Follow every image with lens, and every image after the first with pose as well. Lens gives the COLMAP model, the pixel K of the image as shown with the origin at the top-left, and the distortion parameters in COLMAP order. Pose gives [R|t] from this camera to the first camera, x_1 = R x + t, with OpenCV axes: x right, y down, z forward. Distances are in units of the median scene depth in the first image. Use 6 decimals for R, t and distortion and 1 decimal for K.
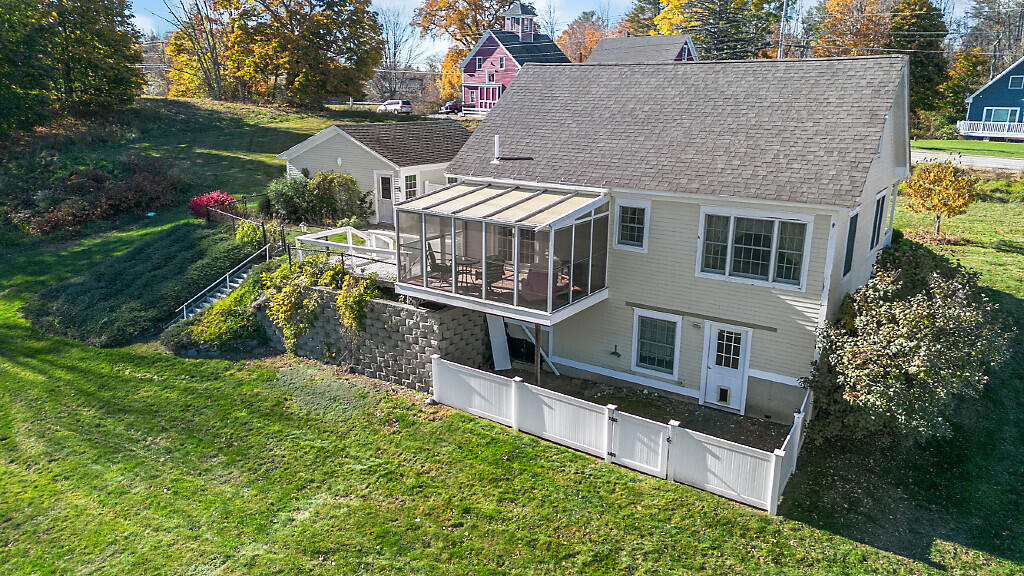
lens RADIAL K [[721.0, 0, 512.0], [0, 721.0, 288.0], [0, 0, 1]] dist [0.080037, -0.073694]
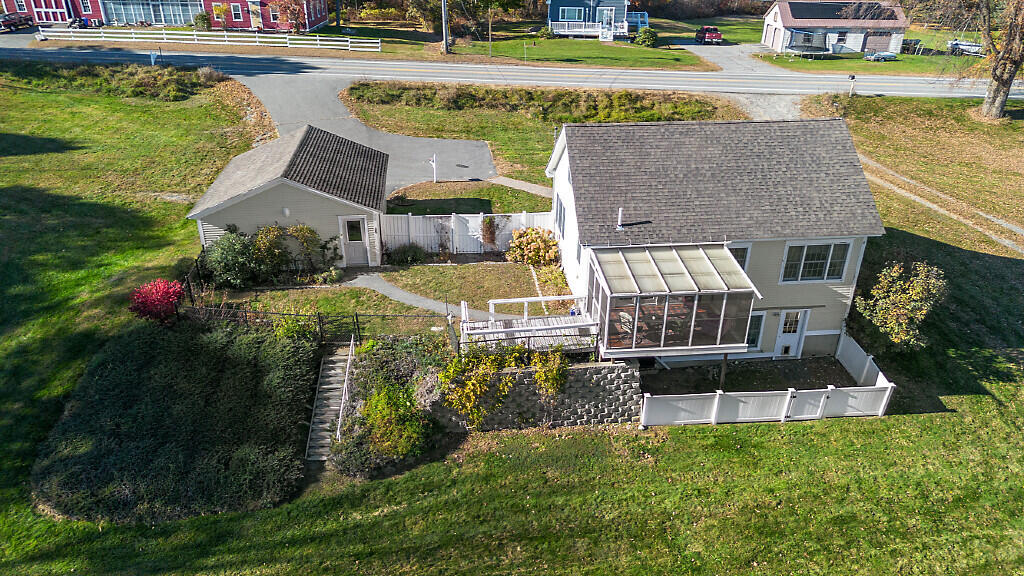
lens RADIAL K [[721.0, 0, 512.0], [0, 721.0, 288.0], [0, 0, 1]] dist [0.080037, -0.073694]
pose [[0.763531, -0.292890, 0.575531, -0.955901], [0.167504, 0.950552, 0.261520, -0.456591], [-0.623669, -0.103275, 0.774836, 0.154834]]
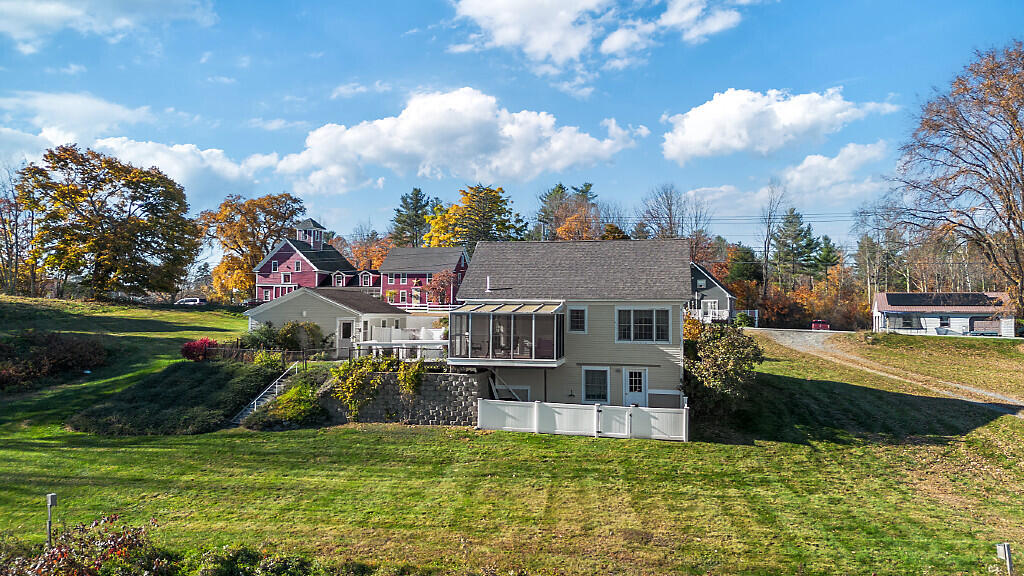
lens RADIAL K [[731.3, 0, 512.0], [0, 731.3, 288.0], [0, 0, 1]] dist [0.088365, -0.087959]
pose [[0.924773, 0.008054, 0.380434, -0.659205], [0.102717, 0.957378, -0.269956, 0.303678], [-0.366393, 0.288725, 0.884530, -0.573596]]
